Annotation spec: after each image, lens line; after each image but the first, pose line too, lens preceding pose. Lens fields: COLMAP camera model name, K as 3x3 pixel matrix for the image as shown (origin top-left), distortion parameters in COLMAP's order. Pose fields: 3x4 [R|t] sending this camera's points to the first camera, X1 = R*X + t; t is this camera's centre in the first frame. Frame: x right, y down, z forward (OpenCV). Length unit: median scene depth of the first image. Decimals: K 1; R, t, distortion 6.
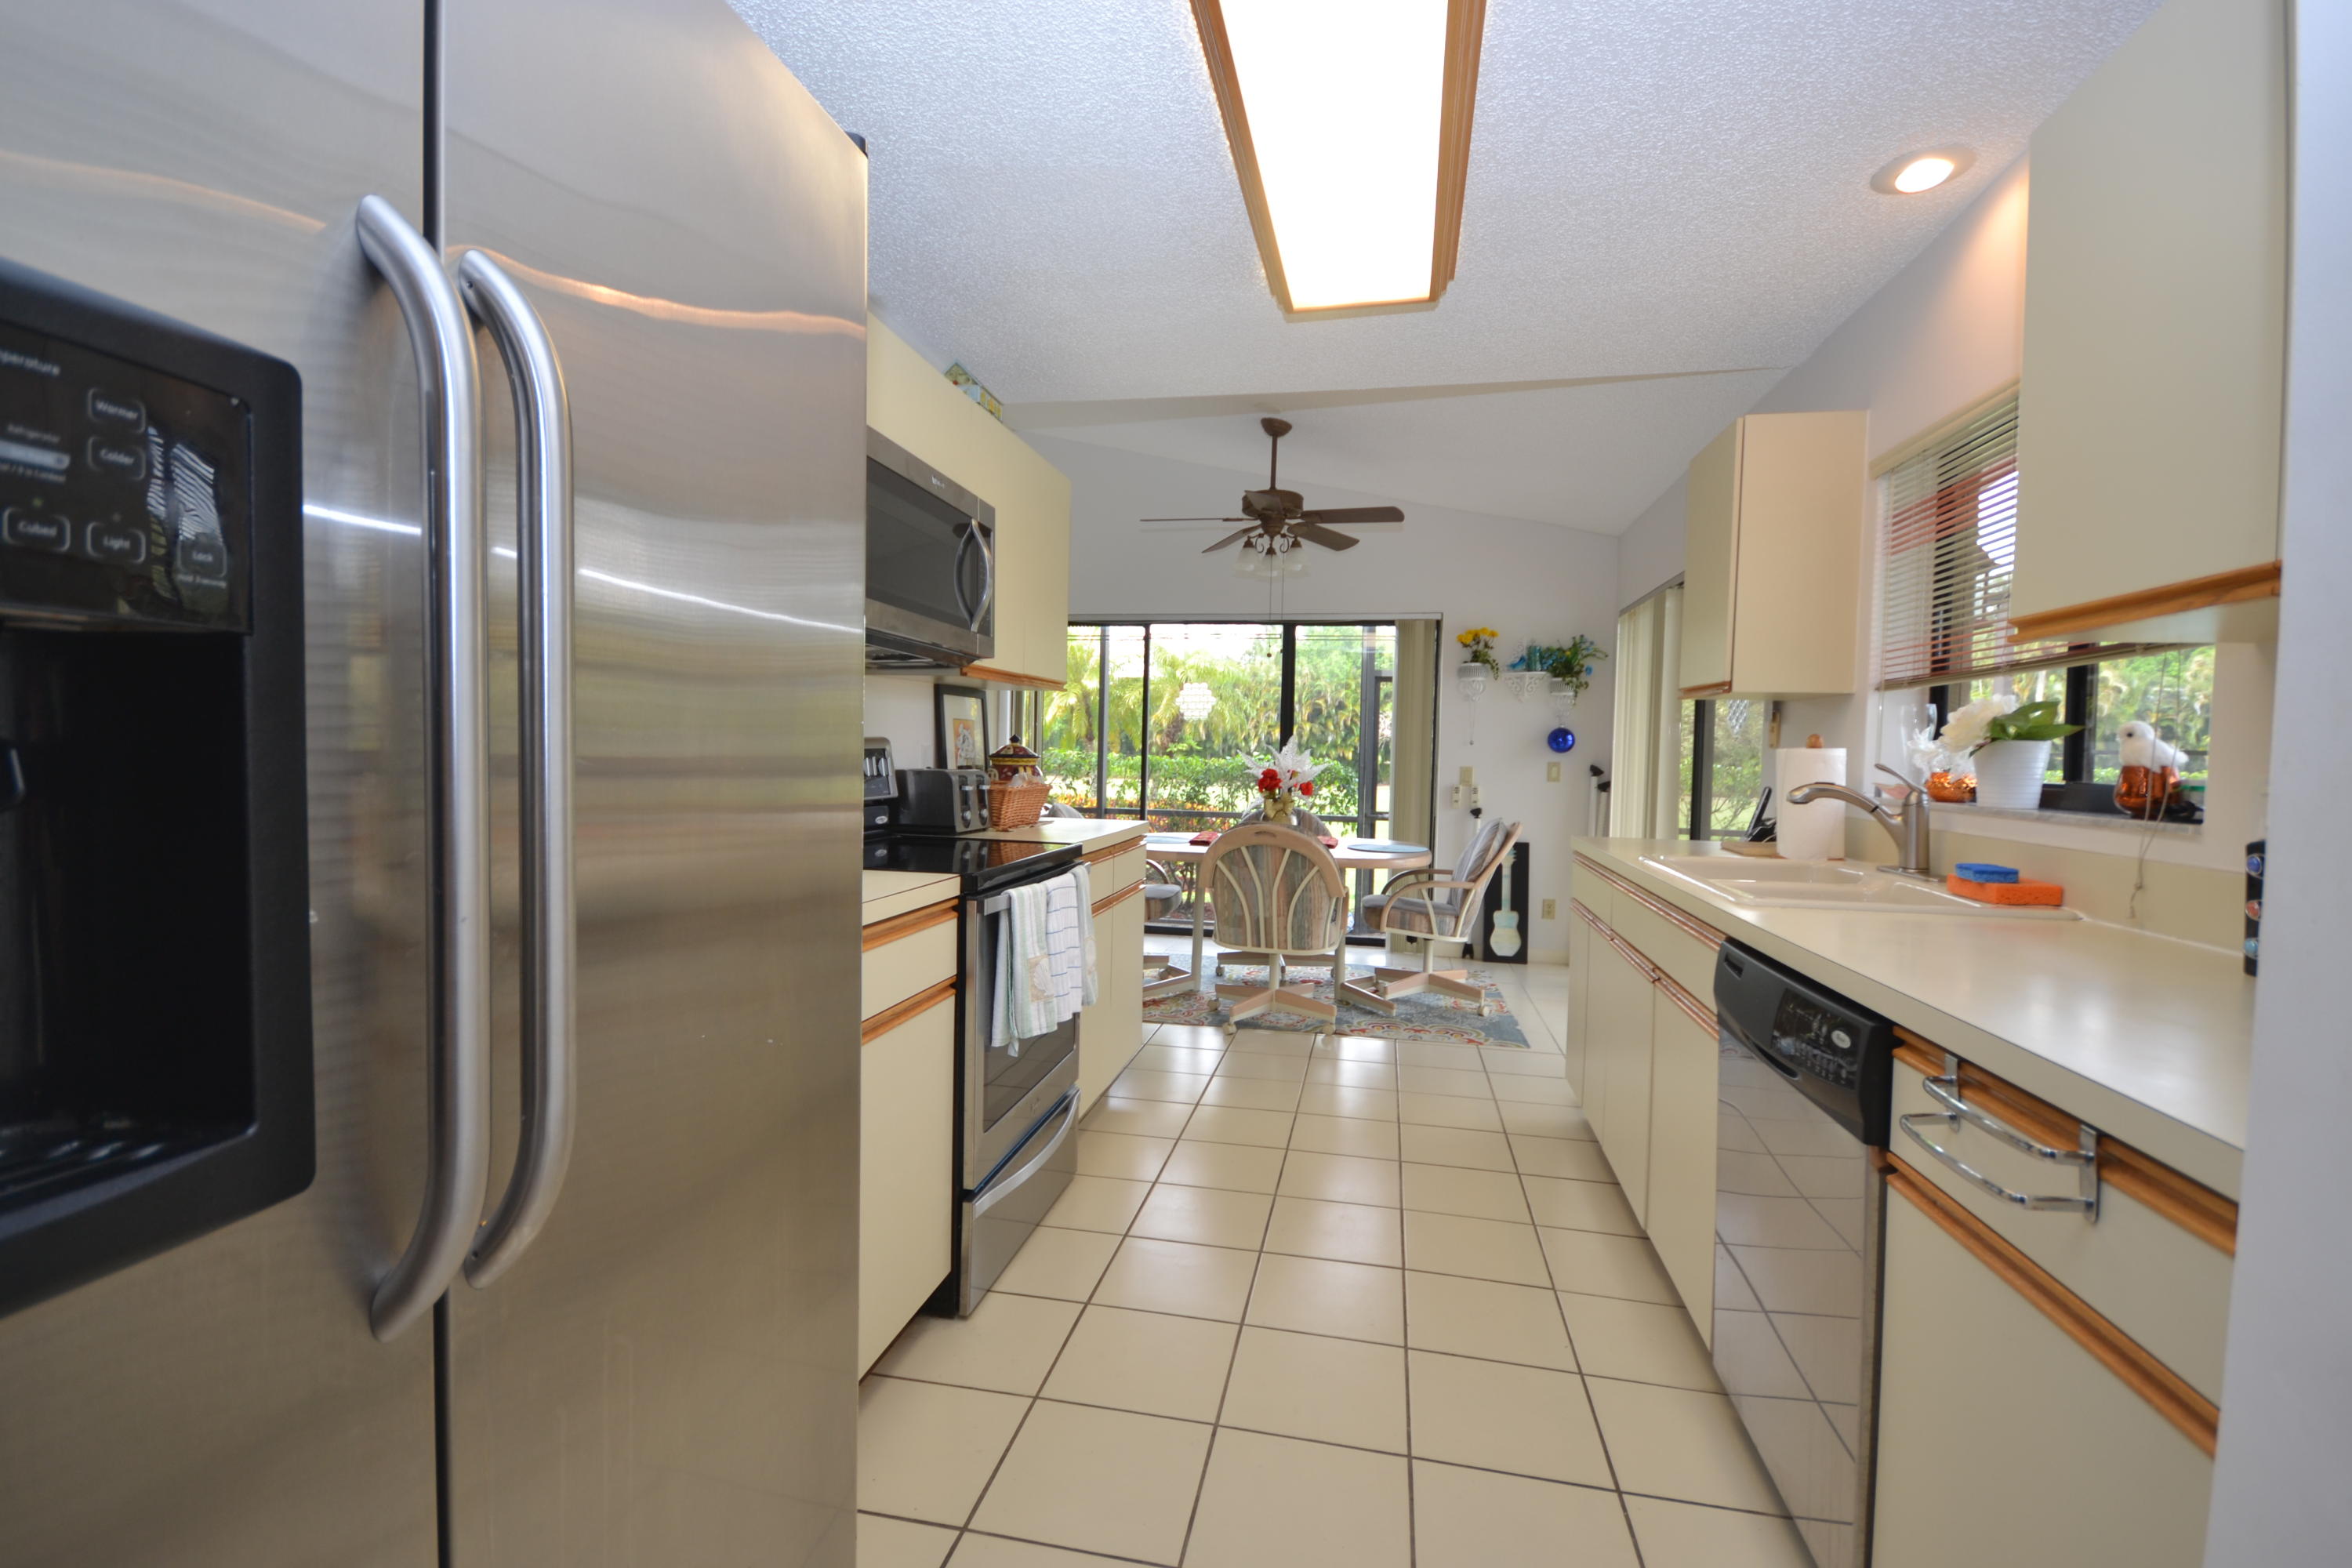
lens RADIAL K [[1047.8, 0, 1175.5], [0, 1047.8, 790.1], [0, 0, 1]] dist [-0.008588, -0.001446]
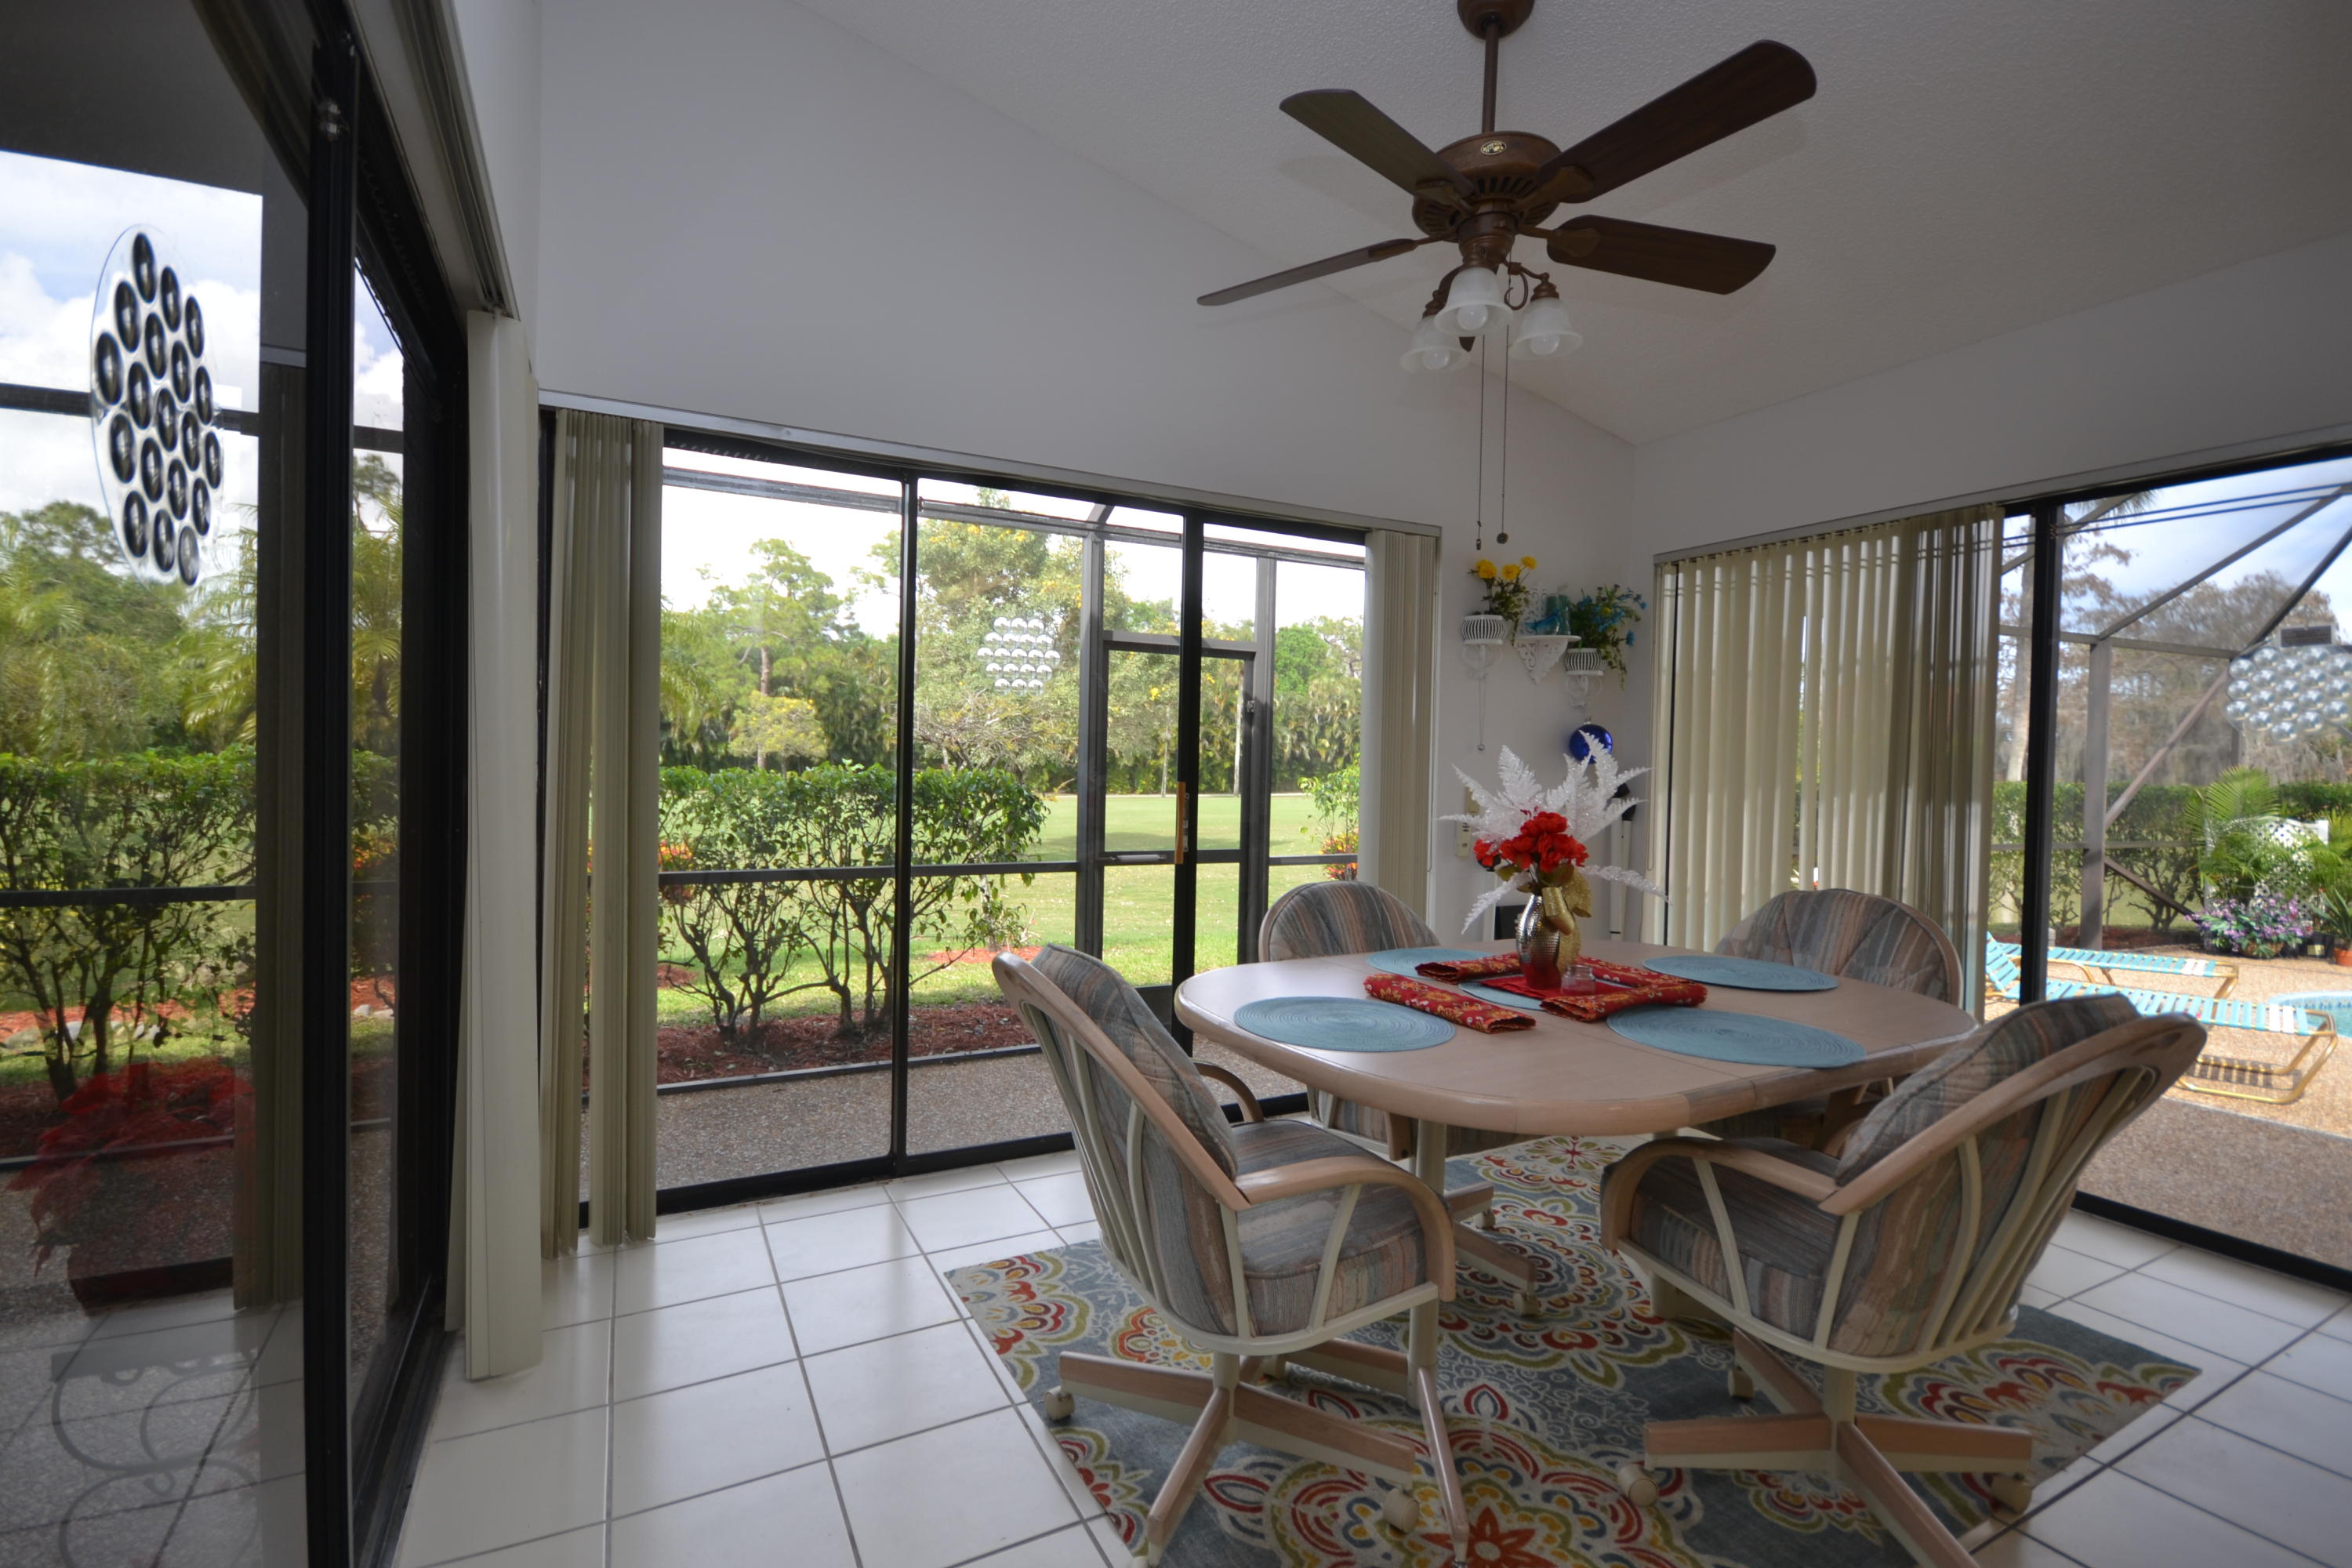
lens RADIAL K [[1047.8, 0, 1168.4], [0, 1047.8, 778.1], [0, 0, 1]] dist [-0.008588, -0.001446]
pose [[0.776051, -0.018491, 0.630399, -0.240196], [0.025624, 0.999669, -0.002222, -0.031614], [-0.630150, 0.017877, 0.776268, 0.655335]]
